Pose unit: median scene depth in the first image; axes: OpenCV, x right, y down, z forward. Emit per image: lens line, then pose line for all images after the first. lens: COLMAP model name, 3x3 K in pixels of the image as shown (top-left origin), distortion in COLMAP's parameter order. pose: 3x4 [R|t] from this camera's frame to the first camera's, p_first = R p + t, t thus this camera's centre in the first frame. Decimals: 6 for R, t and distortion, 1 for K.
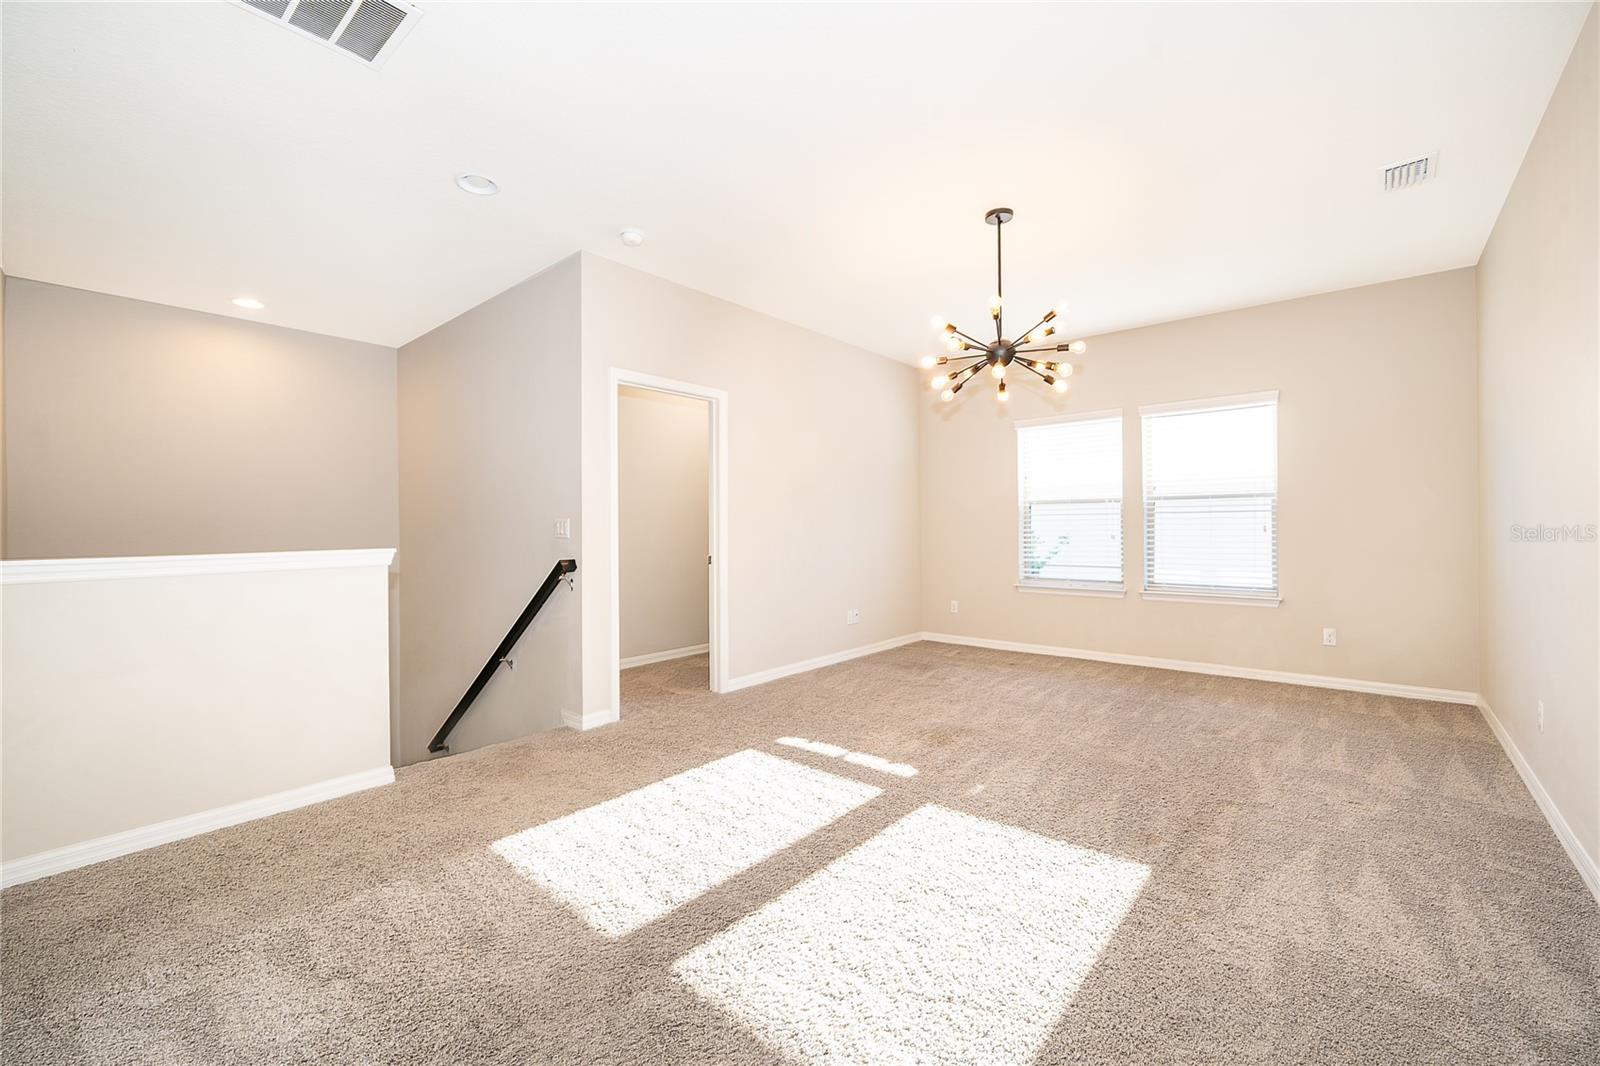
lens RADIAL K [[660.7, 0, 800.0], [0, 660.7, 533.0], [0, 0, 1]] dist [-0.001971, -0.000161]
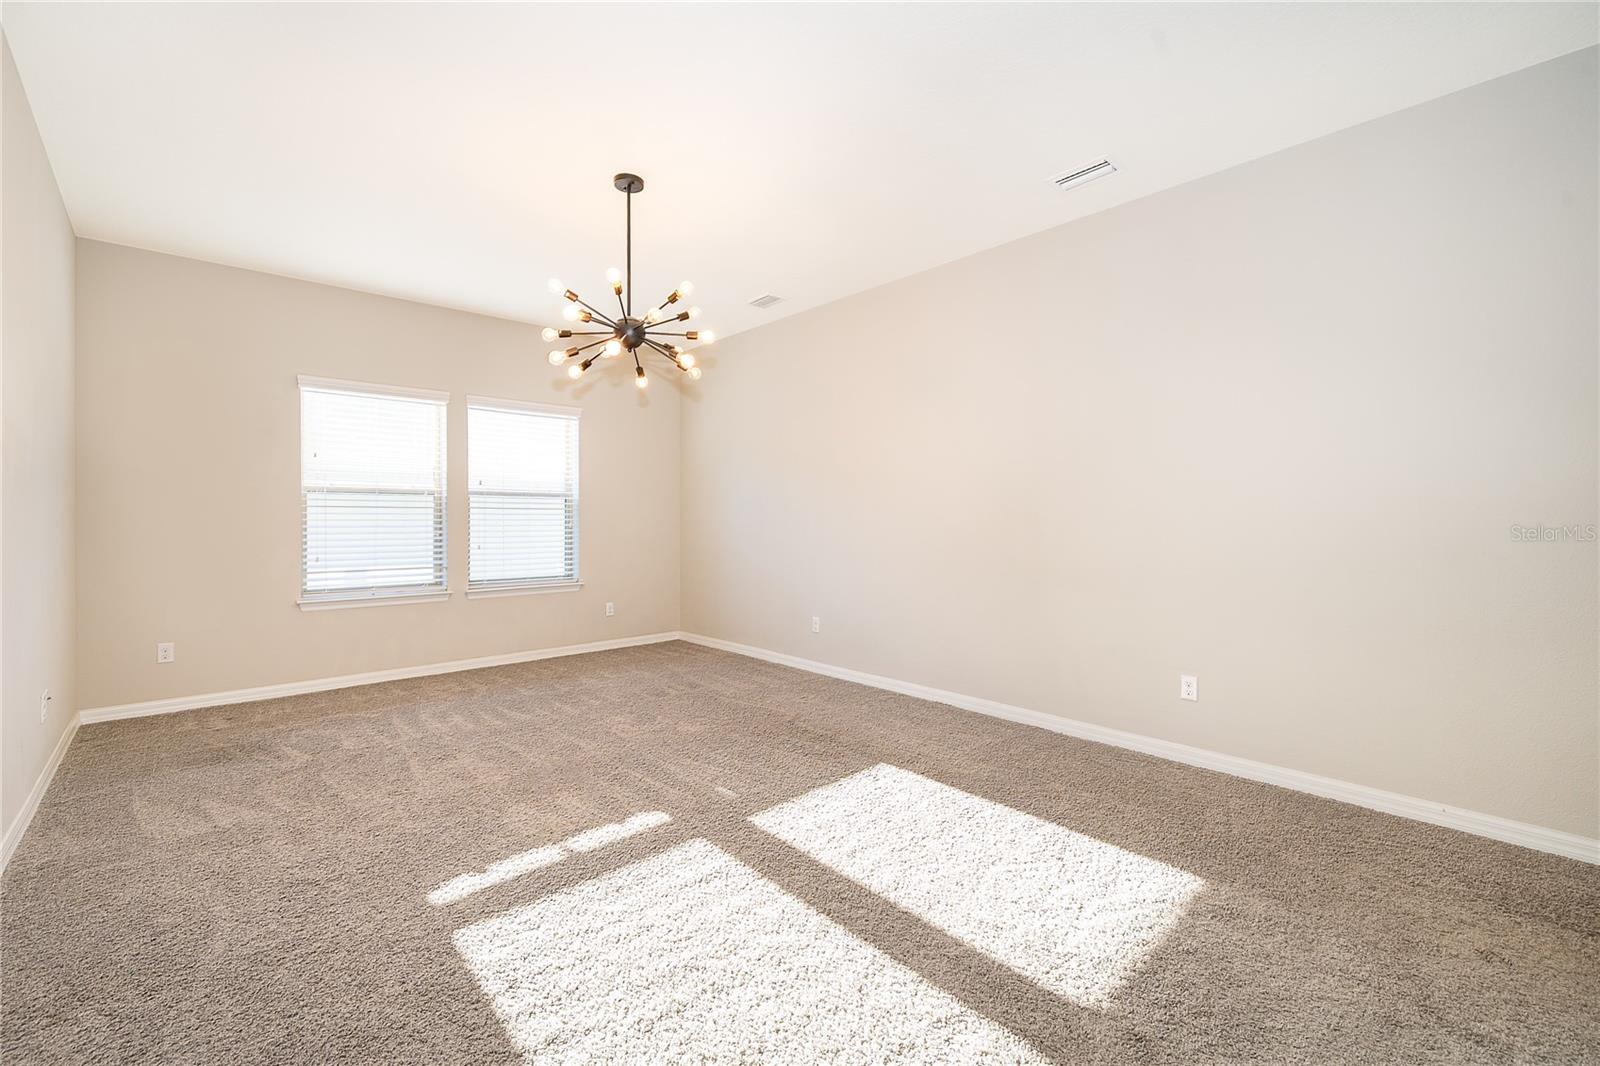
lens RADIAL K [[660.7, 0, 800.0], [0, 660.7, 533.0], [0, 0, 1]] dist [-0.001971, -0.000161]
pose [[0.107059, -0.011574, 0.994185, -0.568016], [0.007350, 0.999914, 0.010850, -0.001971], [-0.994226, 0.006146, 0.107135, 0.650987]]
